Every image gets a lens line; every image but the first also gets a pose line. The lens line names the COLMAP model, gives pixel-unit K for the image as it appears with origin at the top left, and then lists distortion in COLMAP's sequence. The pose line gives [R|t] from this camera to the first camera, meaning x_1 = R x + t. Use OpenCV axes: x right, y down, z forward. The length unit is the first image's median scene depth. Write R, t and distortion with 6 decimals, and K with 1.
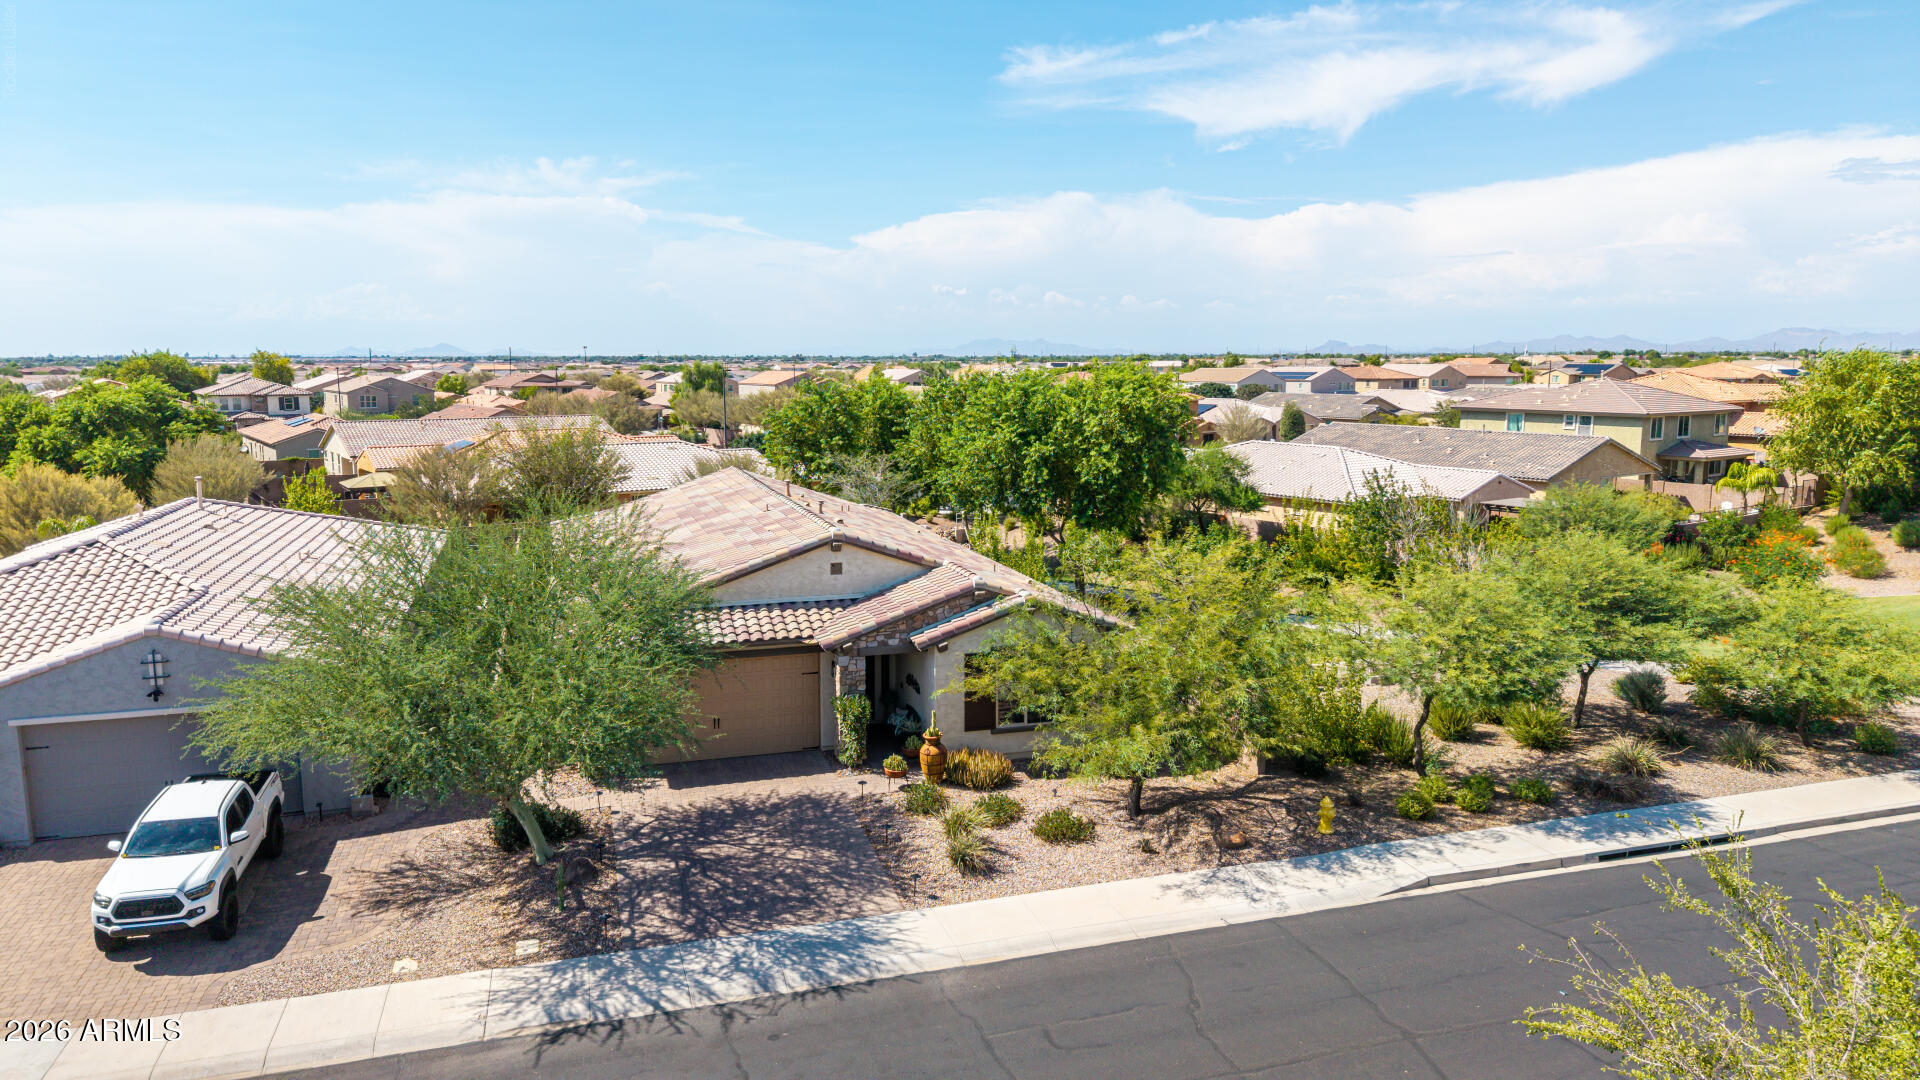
lens RADIAL K [[1280.2, 0, 960.0], [0, 1280.2, 540.0], [0, 0, 1]] dist [0.025315, -0.023107]
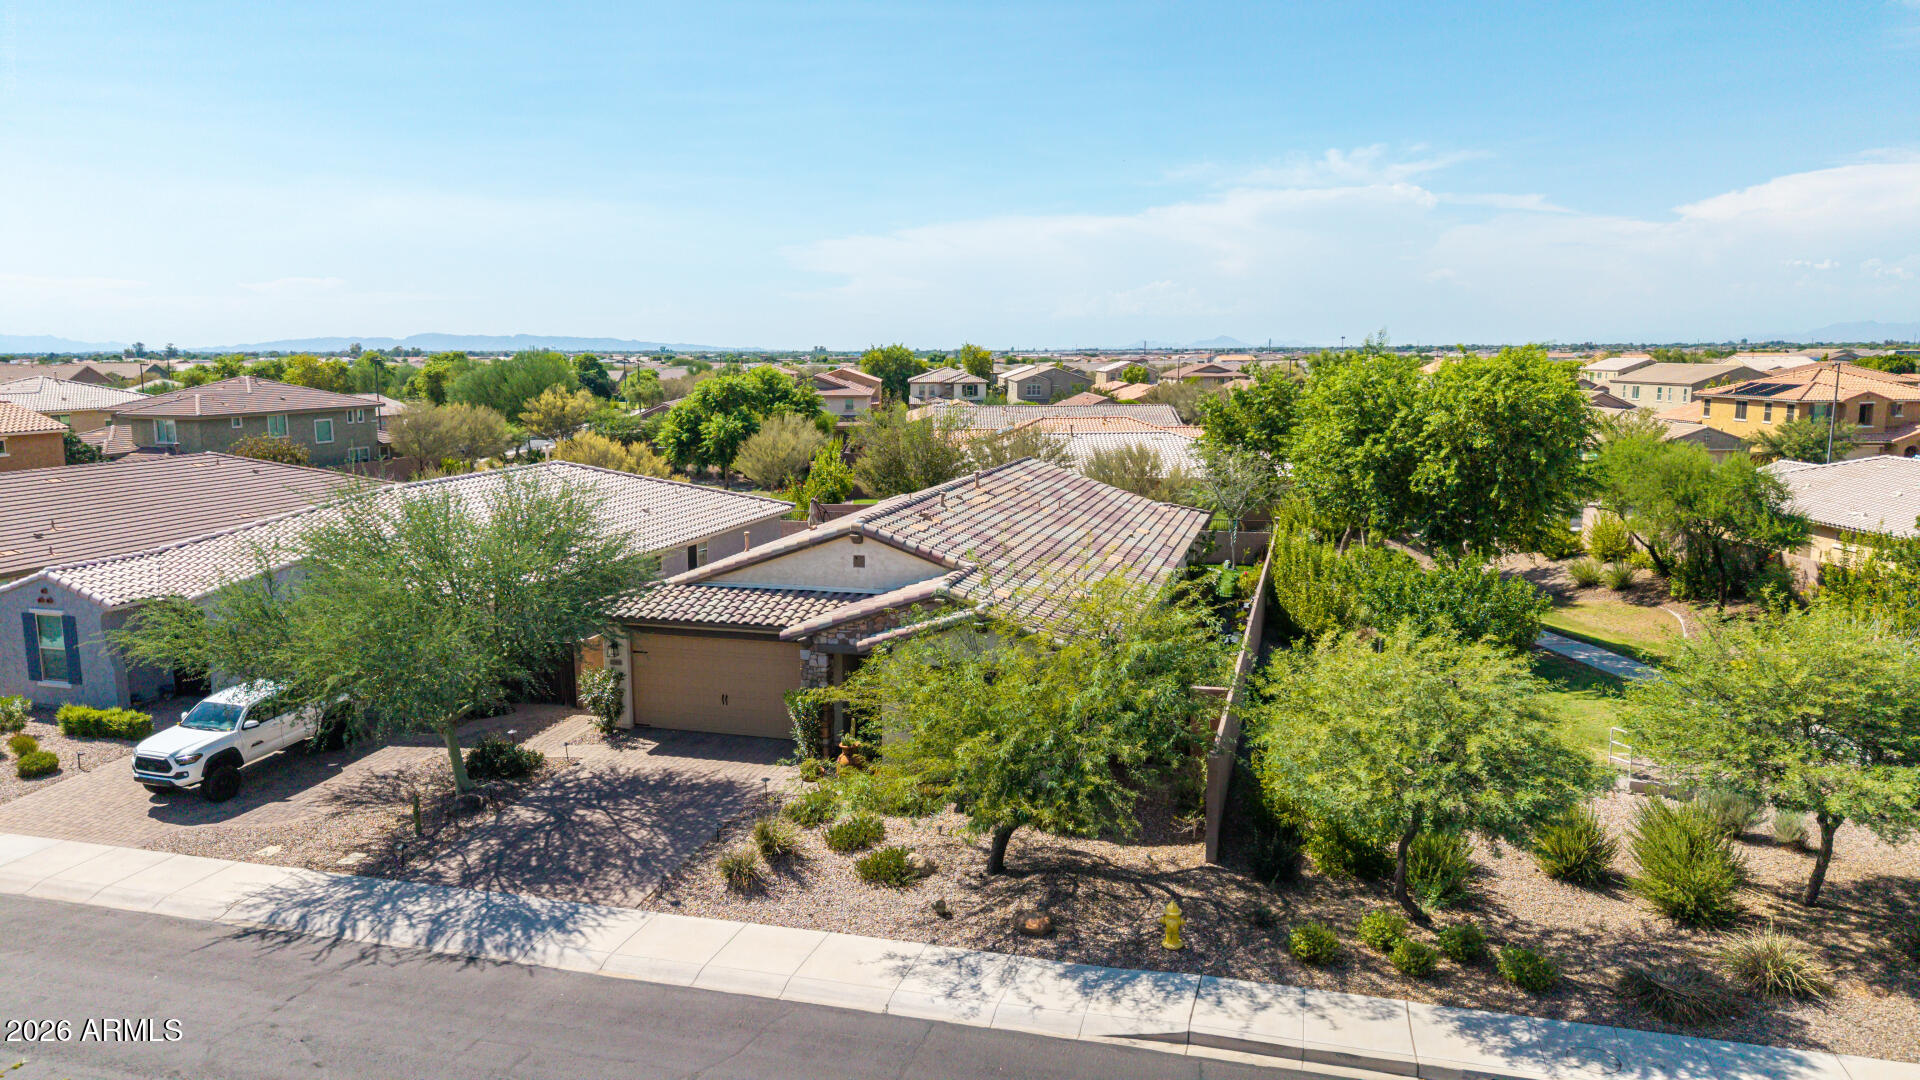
lens RADIAL K [[1280.2, 0, 960.0], [0, 1280.2, 540.0], [0, 0, 1]] dist [0.025315, -0.023107]
pose [[0.836532, 0.079868, -0.542066, 0.584248], [-0.075828, 0.996675, 0.029831, -0.033817], [0.542646, 0.016149, 0.839806, 0.267492]]
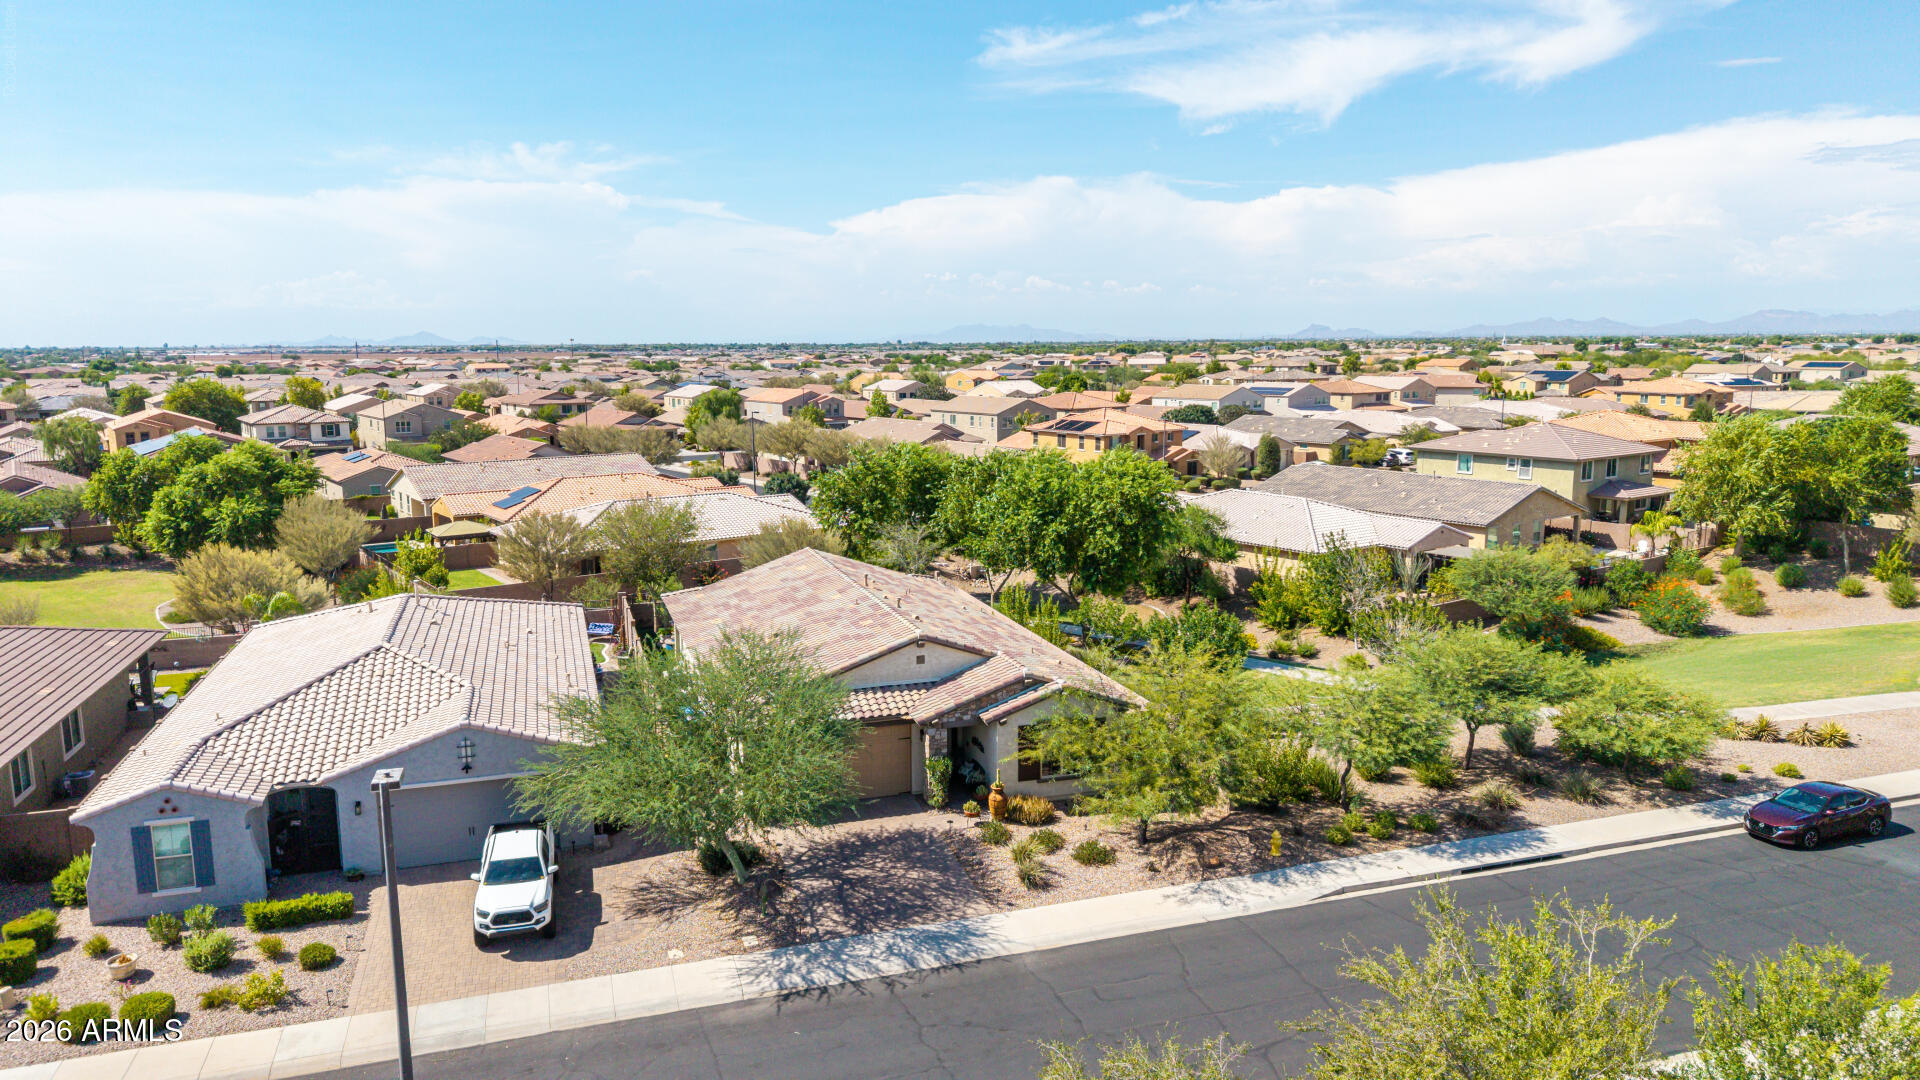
lens RADIAL K [[1280.2, 0, 960.0], [0, 1280.2, 540.0], [0, 0, 1]] dist [0.025315, -0.023107]
pose [[0.999907, -0.006390, 0.012080, -0.084013], [0.006253, 0.999916, 0.011333, -0.143642], [-0.012152, -0.011256, 0.999863, -0.428717]]
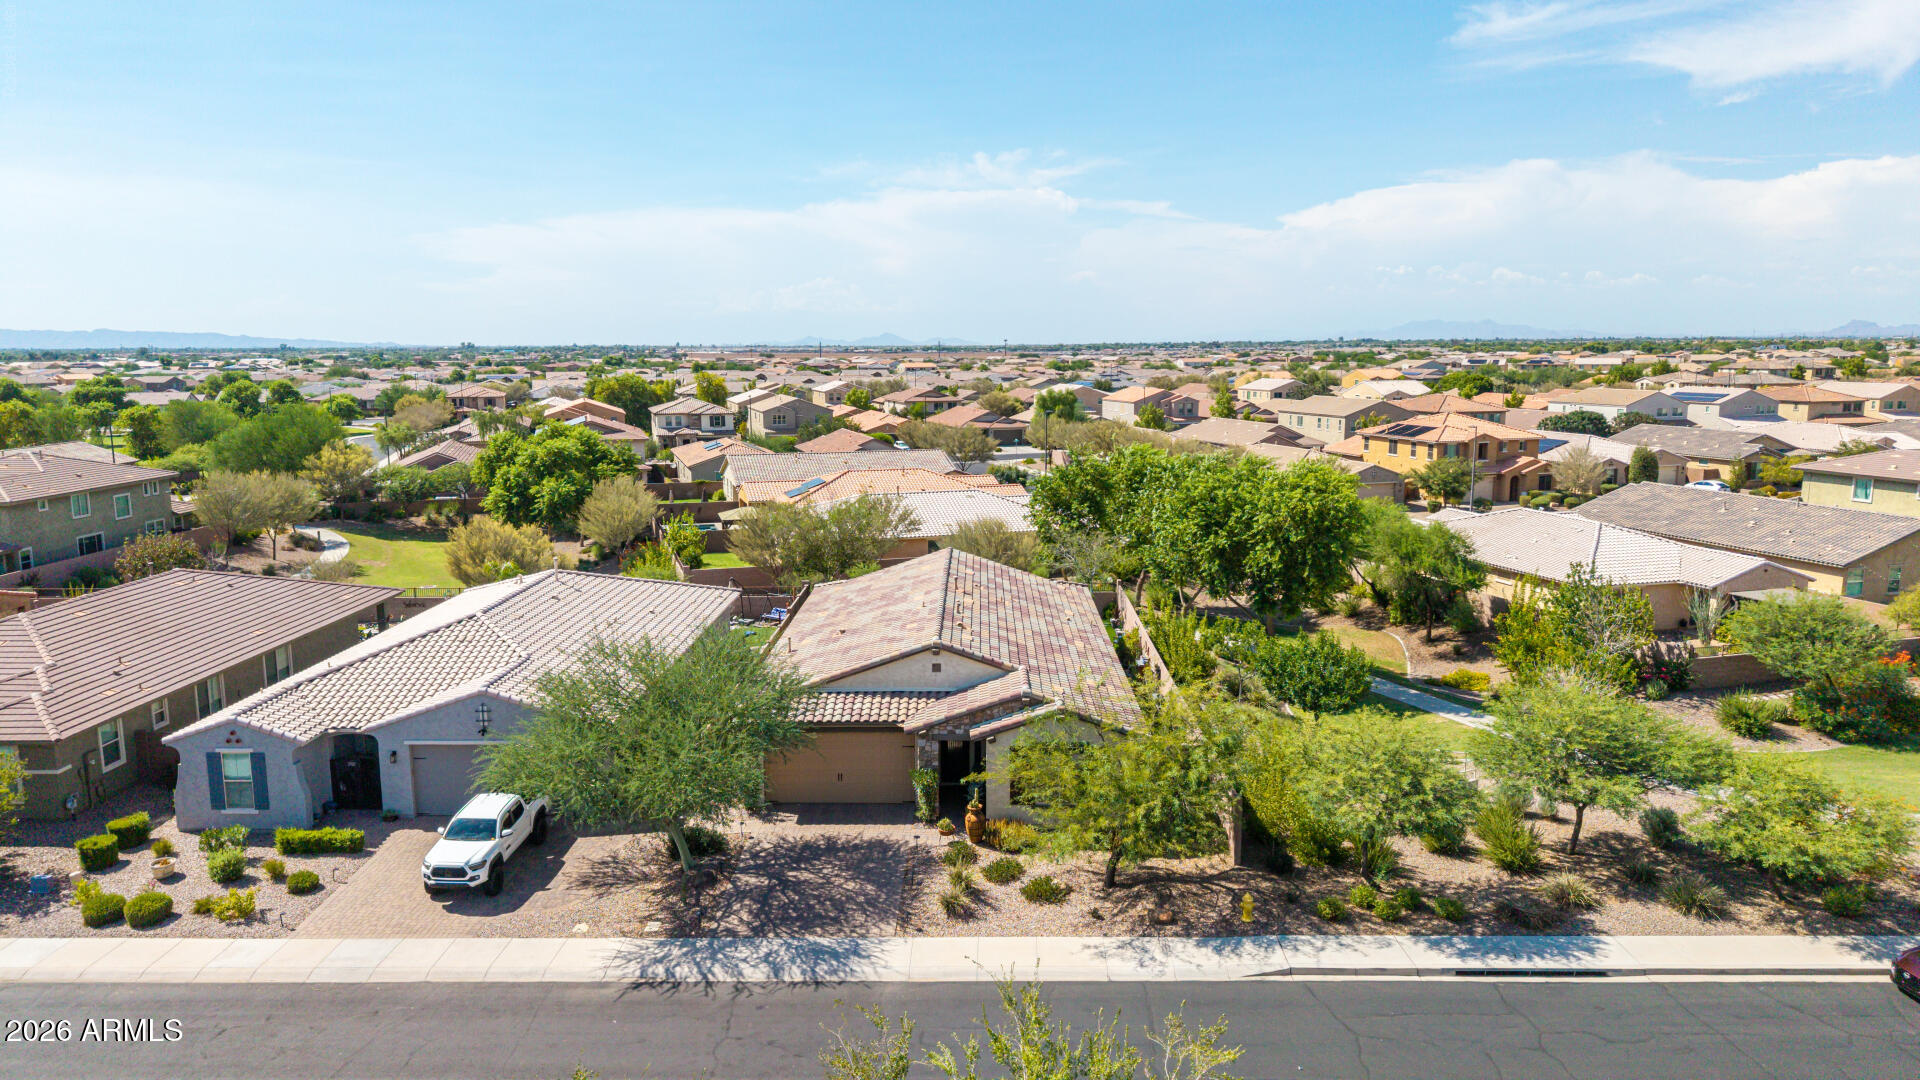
lens RADIAL K [[1280.2, 0, 960.0], [0, 1280.2, 540.0], [0, 0, 1]] dist [0.025315, -0.023107]
pose [[0.948499, 0.045315, -0.313523, 0.398320], [-0.041734, 0.998964, 0.018128, -0.161362], [0.314020, -0.004110, 0.949407, -0.299048]]
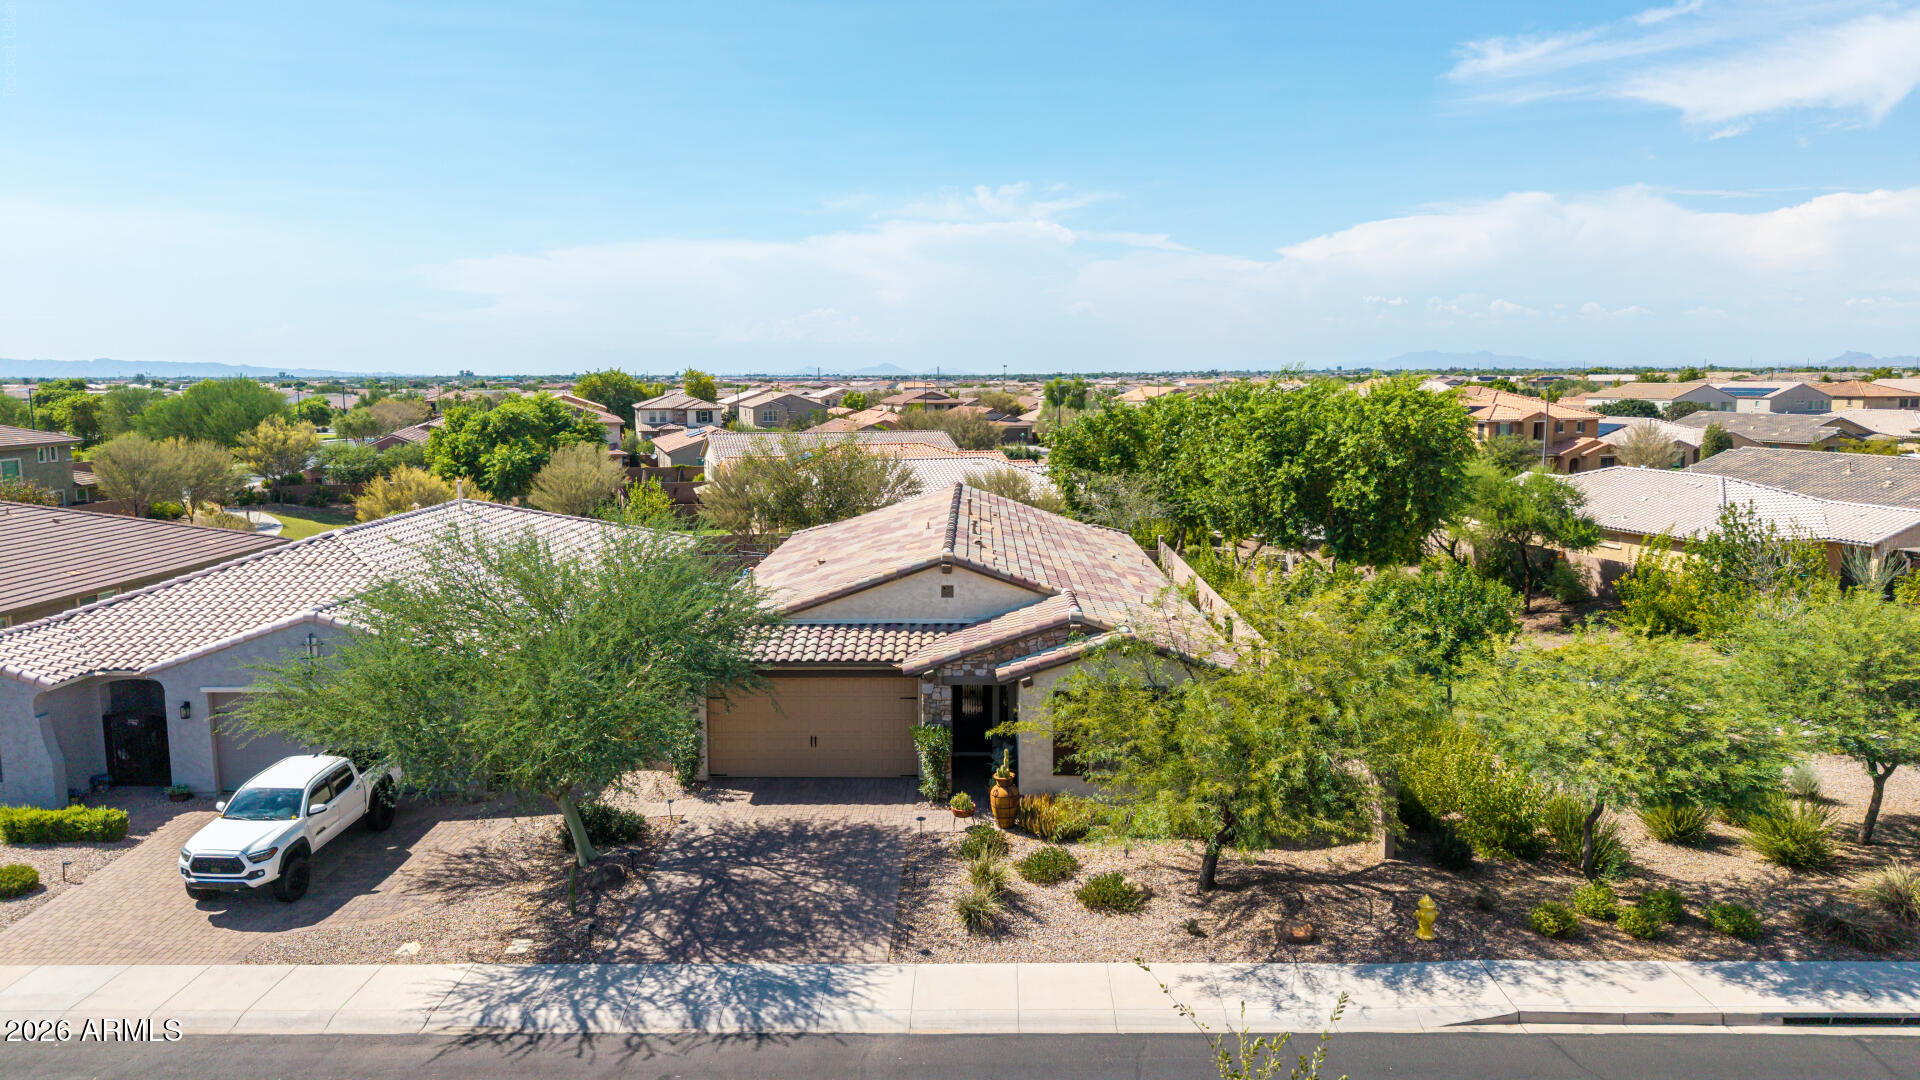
lens RADIAL K [[1283.3, 0, 960.0], [0, 1283.3, 540.0], [0, 0, 1]] dist [0.008436, 0.000747]
pose [[0.948768, 0.038528, -0.313616, 0.250685], [-0.042323, 0.999090, -0.005301, -0.013778], [0.313126, 0.018302, 0.949535, 0.106636]]
